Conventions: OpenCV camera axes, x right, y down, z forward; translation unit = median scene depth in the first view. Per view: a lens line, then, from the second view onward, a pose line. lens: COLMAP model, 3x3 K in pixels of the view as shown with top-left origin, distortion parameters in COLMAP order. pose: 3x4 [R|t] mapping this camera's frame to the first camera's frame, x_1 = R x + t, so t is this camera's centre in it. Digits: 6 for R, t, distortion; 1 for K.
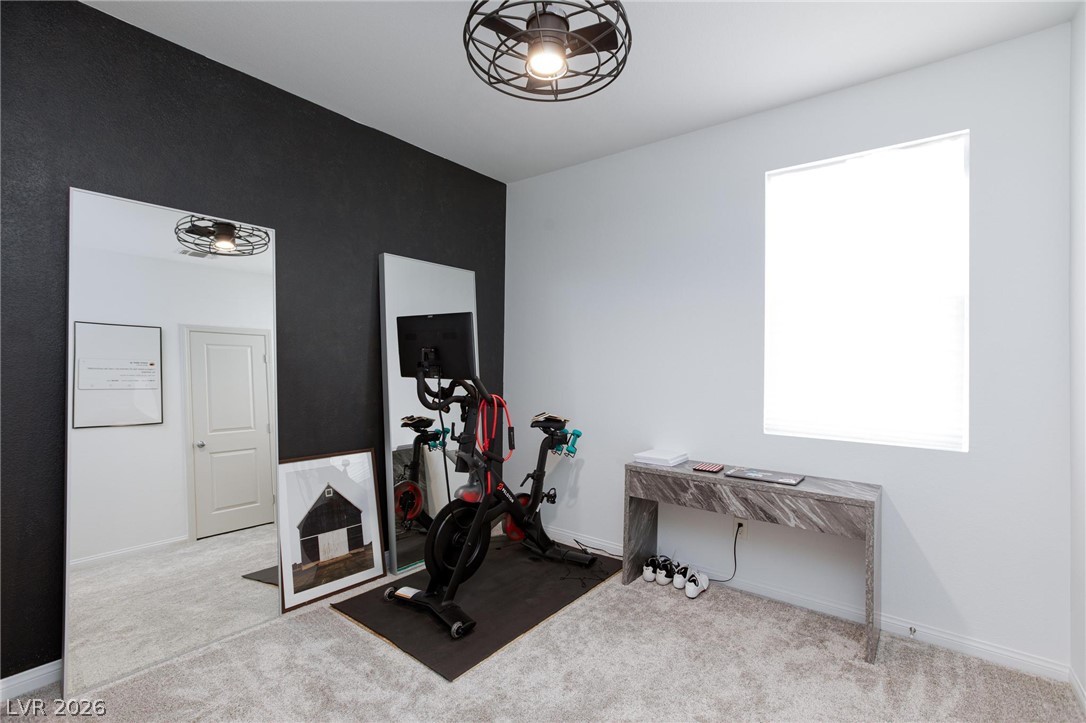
lens RADIAL K [[511.6, 0, 546.4], [0, 511.6, 358.2], [0, 0, 1]] dist [-0.013668, 0.010601]
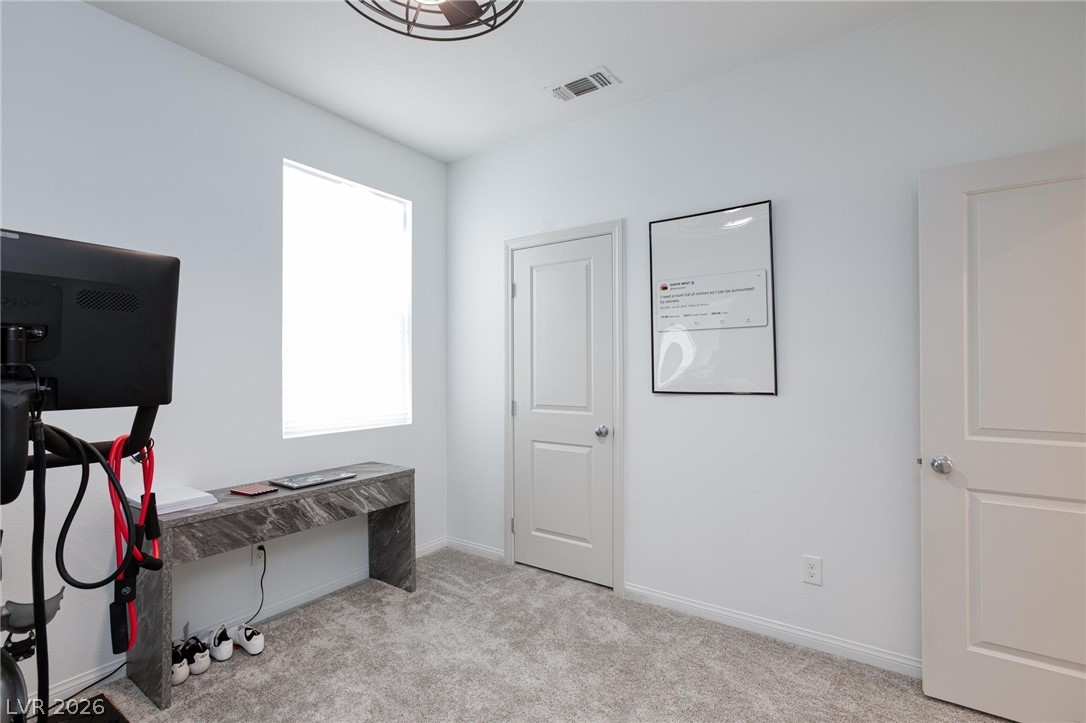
lens RADIAL K [[511.6, 0, 546.4], [0, 511.6, 363.5], [0, 0, 1]] dist [-0.013668, 0.010601]
pose [[-0.077569, -0.006483, 0.996966, -0.605070], [-0.013447, 0.999895, 0.005456, -0.001737], [-0.996896, -0.012983, -0.077648, 0.664788]]
